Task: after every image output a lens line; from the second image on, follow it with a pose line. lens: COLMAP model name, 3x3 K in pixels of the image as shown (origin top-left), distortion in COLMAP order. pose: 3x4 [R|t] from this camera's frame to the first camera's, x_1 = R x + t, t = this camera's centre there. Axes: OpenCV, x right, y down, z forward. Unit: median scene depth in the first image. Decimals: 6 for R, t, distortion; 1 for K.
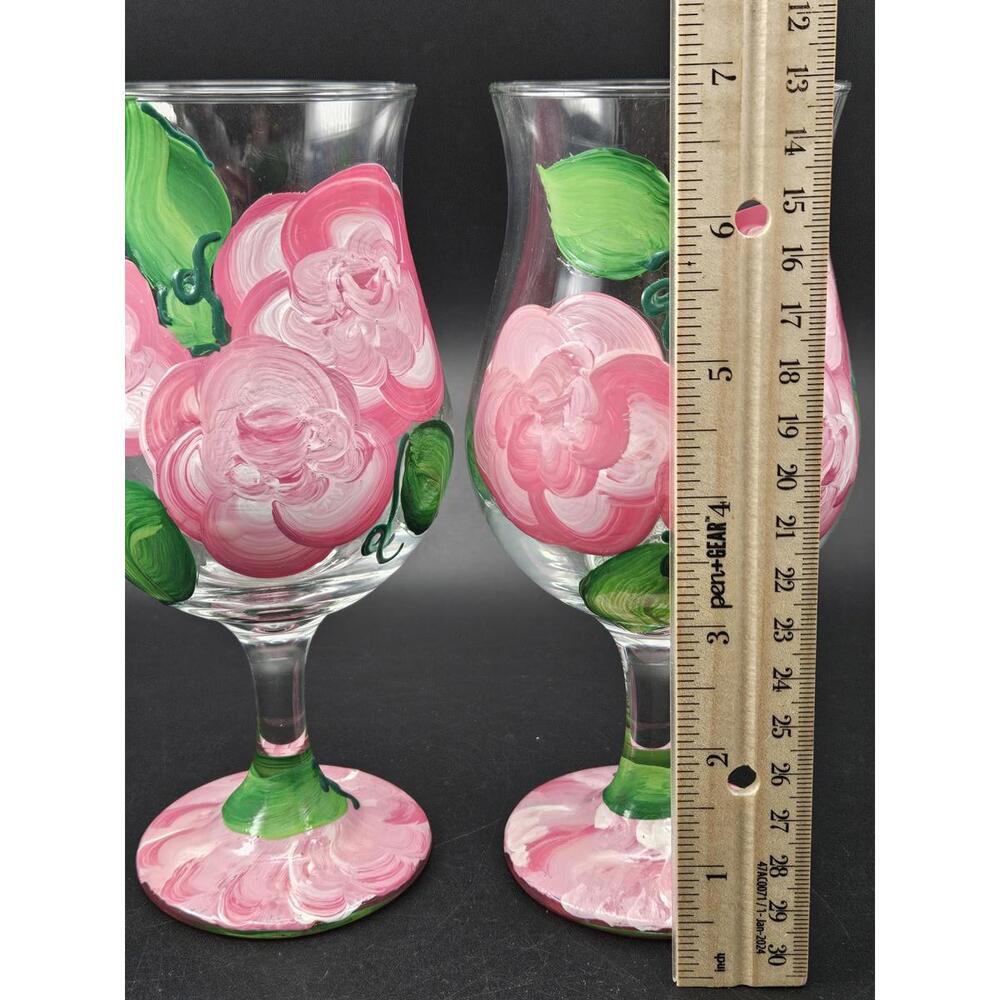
lens RADIAL K [[1352.4, 0, 500.0], [0, 1352.4, 500.0], [0, 0, 1]] dist [0.047890, -0.081248]
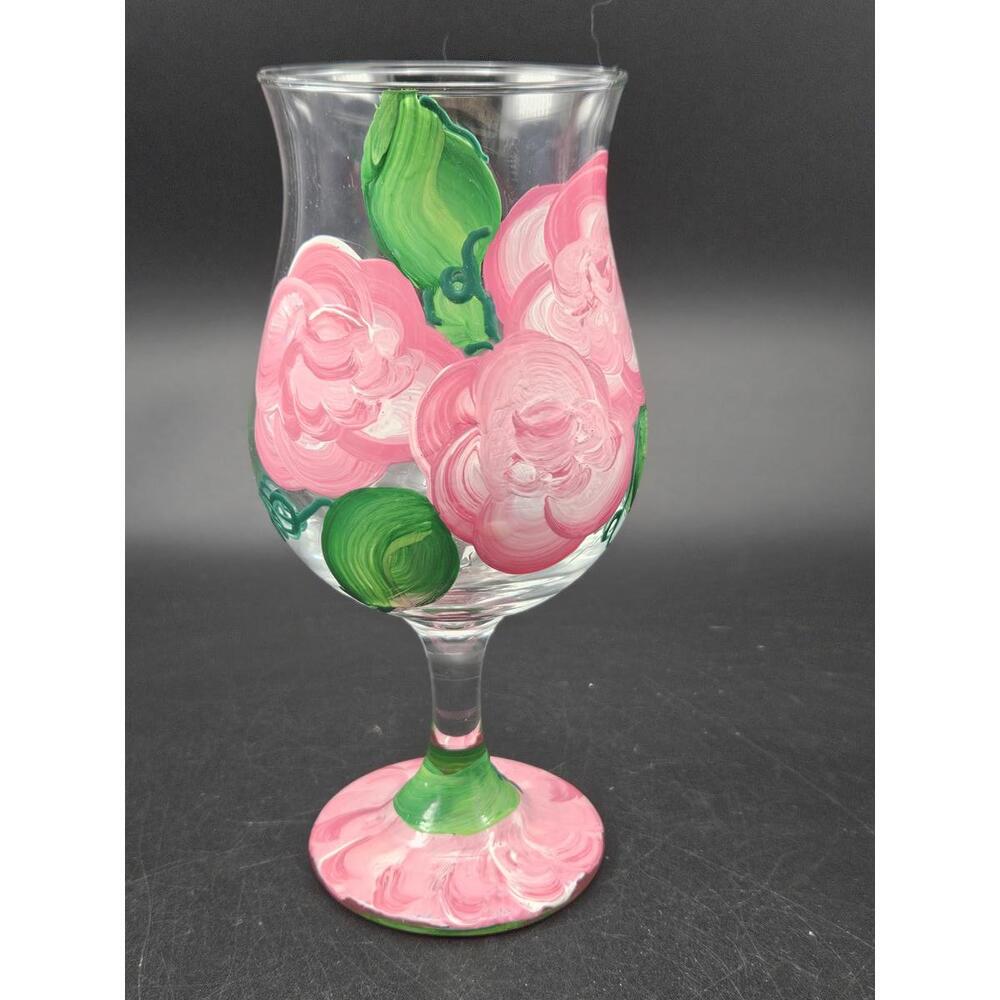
lens RADIAL K [[1374.6, 0, 522.2], [0, 1374.6, 498.1], [0, 0, 1]] dist [0.048954, -0.001477]
pose [[0.962658, -0.087301, 0.256260, -0.441975], [0.077665, 0.995847, 0.047506, -0.047177], [-0.259343, -0.025830, 0.965440, 0.030071]]
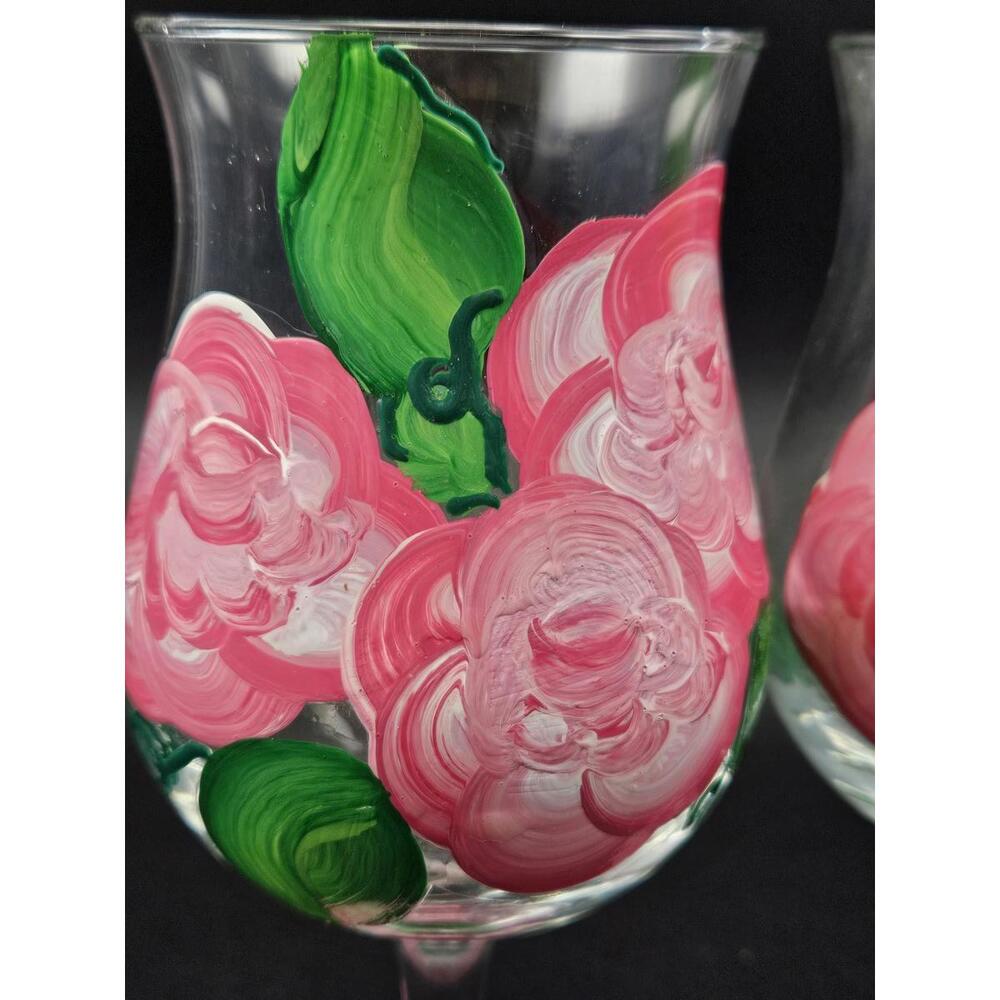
lens RADIAL K [[1413.2, 0, 494.2], [0, 1413.2, 483.9], [0, 0, 1]] dist [0.039986, -0.012924]
pose [[0.985059, -0.025984, 0.170246, -0.298586], [0.027593, 0.999594, -0.007094, -0.112957], [-0.169993, 0.011686, 0.985376, 0.433311]]
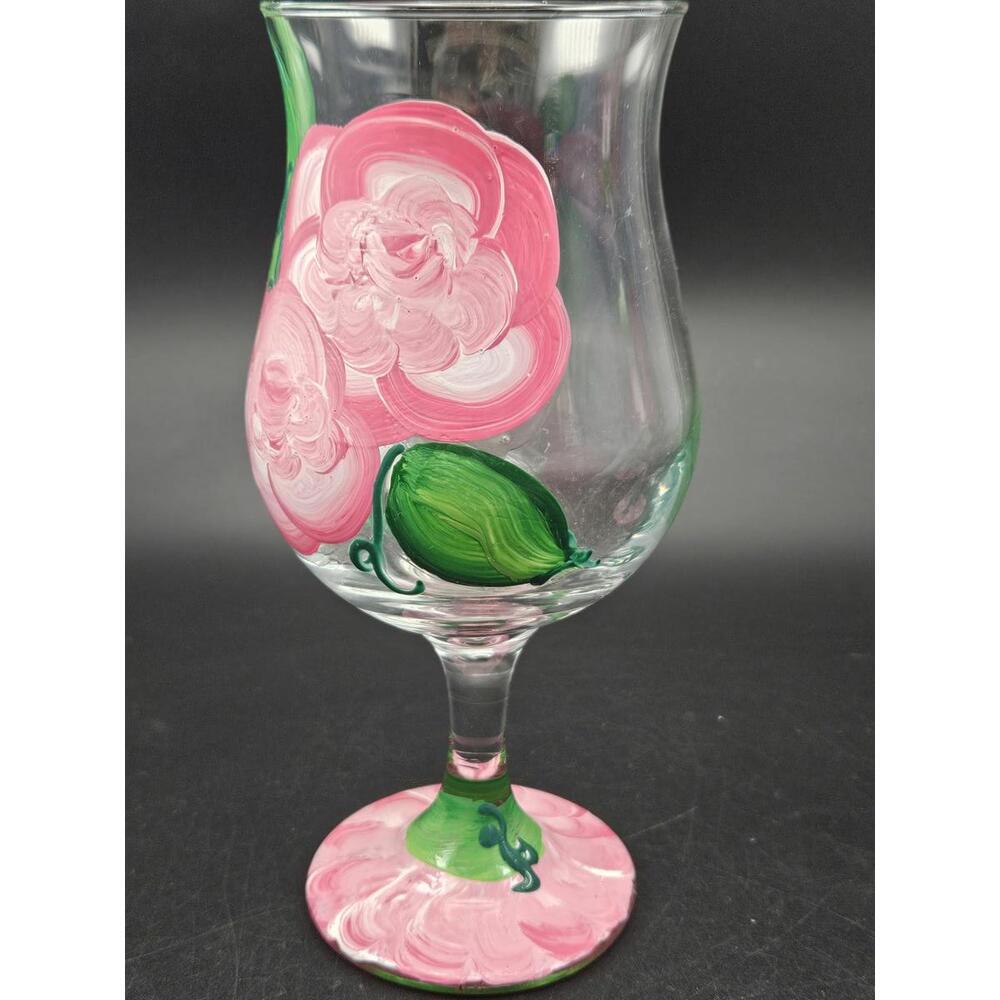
lens RADIAL K [[1352.4, 0, 500.0], [0, 1352.4, 500.0], [0, 0, 1]] dist [0.047890, -0.081248]
pose [[0.348867, 0.321234, -0.880398, 0.692673], [-0.296781, 0.928940, 0.221343, -0.222788], [0.888939, 0.184066, 0.419413, 0.760693]]
